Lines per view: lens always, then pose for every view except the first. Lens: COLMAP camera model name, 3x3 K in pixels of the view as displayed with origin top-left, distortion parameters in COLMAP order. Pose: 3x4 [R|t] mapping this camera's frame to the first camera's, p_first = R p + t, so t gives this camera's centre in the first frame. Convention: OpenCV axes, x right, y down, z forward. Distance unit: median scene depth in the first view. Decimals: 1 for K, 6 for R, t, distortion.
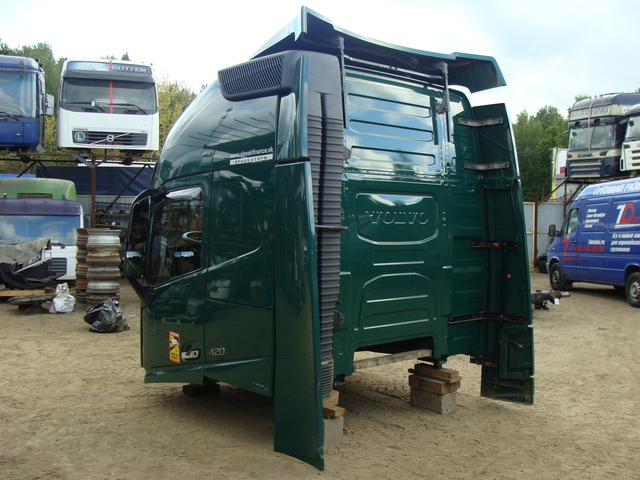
lens RADIAL K [[715.1, 0, 320.0], [0, 715.1, 240.0], [0, 0, 1]] dist [-0.218472, 0.324256]
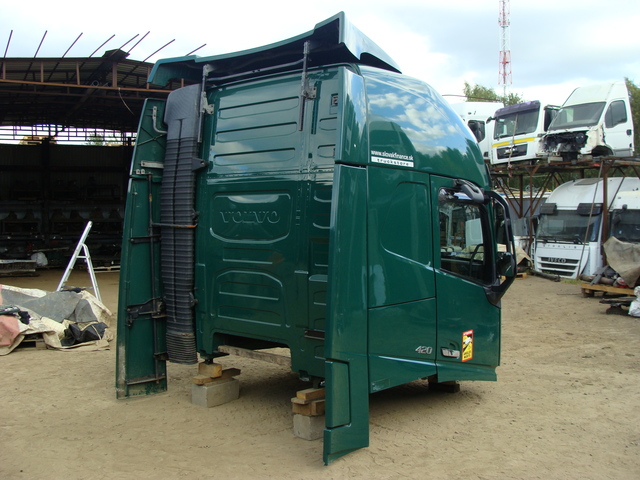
lens RADIAL K [[715.1, 0, 320.0], [0, 715.1, 240.0], [0, 0, 1]] dist [-0.218472, 0.324256]
pose [[0.114859, 0.022949, -0.993117, 1.175152], [-0.027957, 0.999412, 0.019861, -0.022431], [0.992988, 0.025483, 0.115433, 1.013515]]
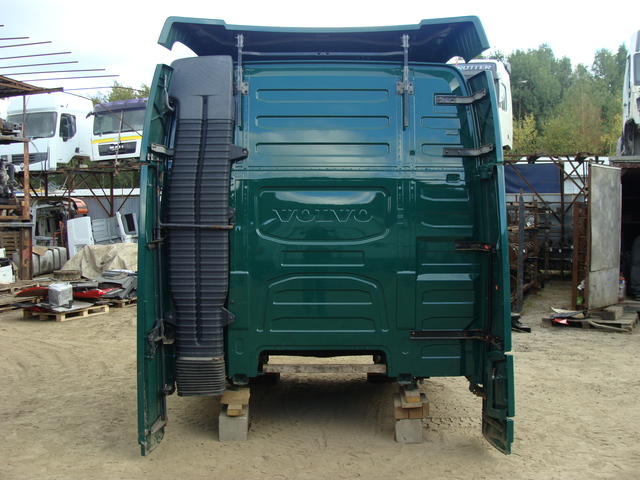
lens RADIAL K [[715.1, 0, 320.0], [0, 715.1, 240.0], [0, 0, 1]] dist [-0.218472, 0.324256]
pose [[0.751076, 0.013159, -0.660084, 0.736739], [-0.010875, 0.999912, 0.007560, -0.007282], [0.660126, 0.001500, 0.751153, 0.315135]]
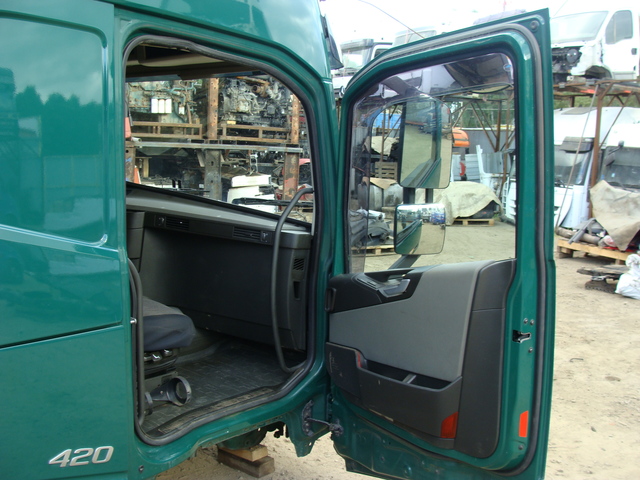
lens RADIAL K [[715.1, 0, 320.0], [0, 715.1, 240.0], [0, 0, 1]] dist [-0.218472, 0.324256]
pose [[0.124877, 0.128301, -0.983842, 0.521466], [-0.073282, 0.990088, 0.119814, -0.024665], [0.989462, 0.057136, 0.133041, 1.388247]]
